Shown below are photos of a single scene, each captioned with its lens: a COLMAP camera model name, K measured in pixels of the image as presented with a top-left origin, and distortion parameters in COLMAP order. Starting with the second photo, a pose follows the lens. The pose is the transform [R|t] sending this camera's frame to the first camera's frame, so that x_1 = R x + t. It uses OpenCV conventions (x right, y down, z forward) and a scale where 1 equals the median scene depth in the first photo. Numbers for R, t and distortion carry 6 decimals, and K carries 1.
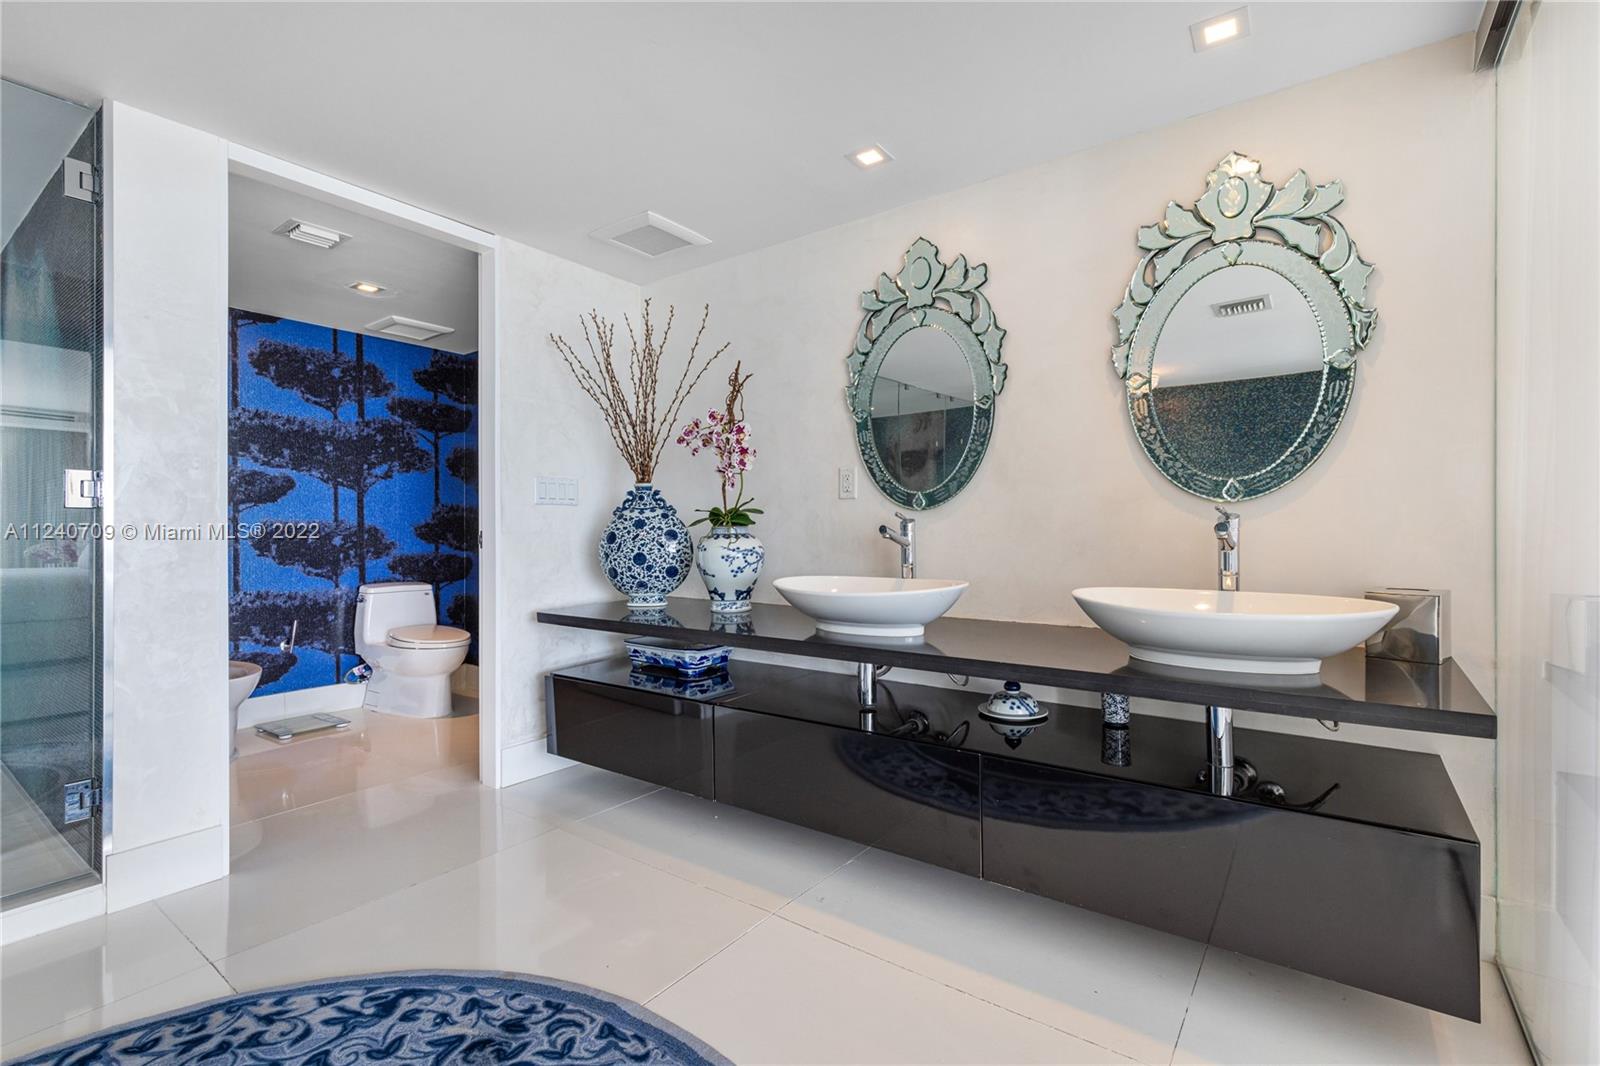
lens RADIAL K [[721.3, 0, 799.7], [0, 721.3, 533.8], [0, 0, 1]] dist [0.000018, -0.000693]
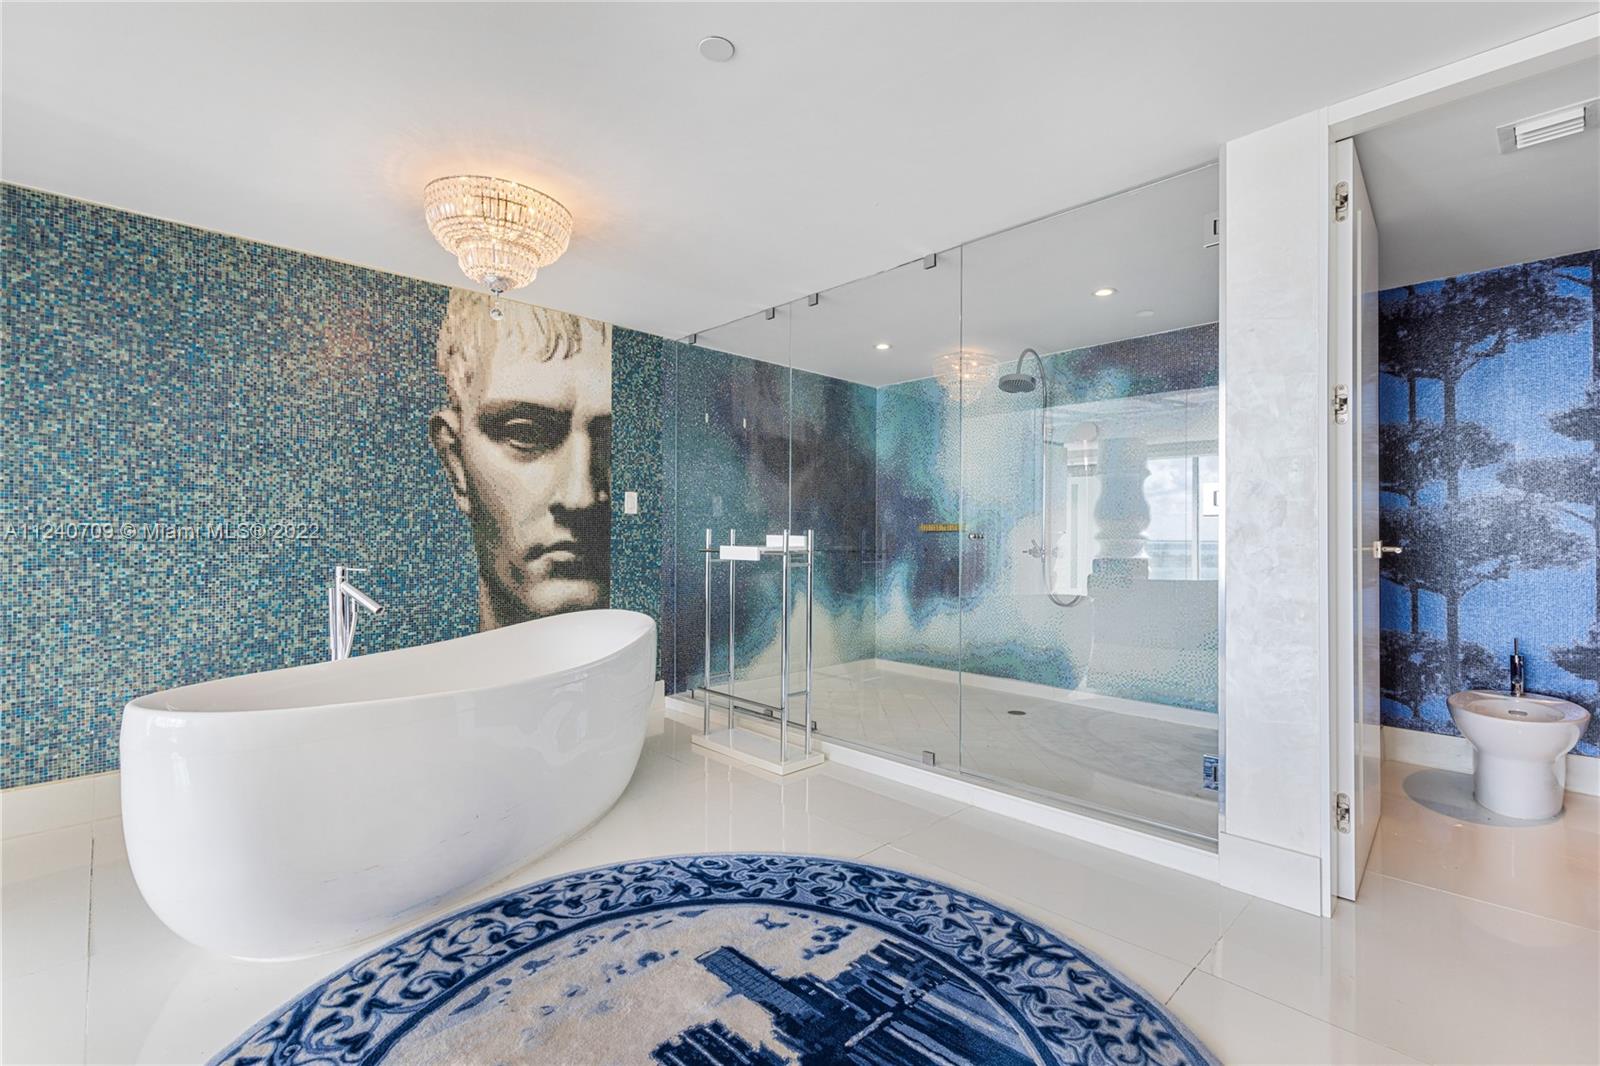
lens RADIAL K [[721.3, 0, 801.7], [0, 721.3, 529.9], [0, 0, 1]] dist [0.000018, -0.000693]
pose [[-0.180713, -0.009865, -0.983486, 0.301026], [-0.005335, 0.999945, -0.009050, 0.000120], [0.983521, 0.003612, -0.180756, 0.716951]]
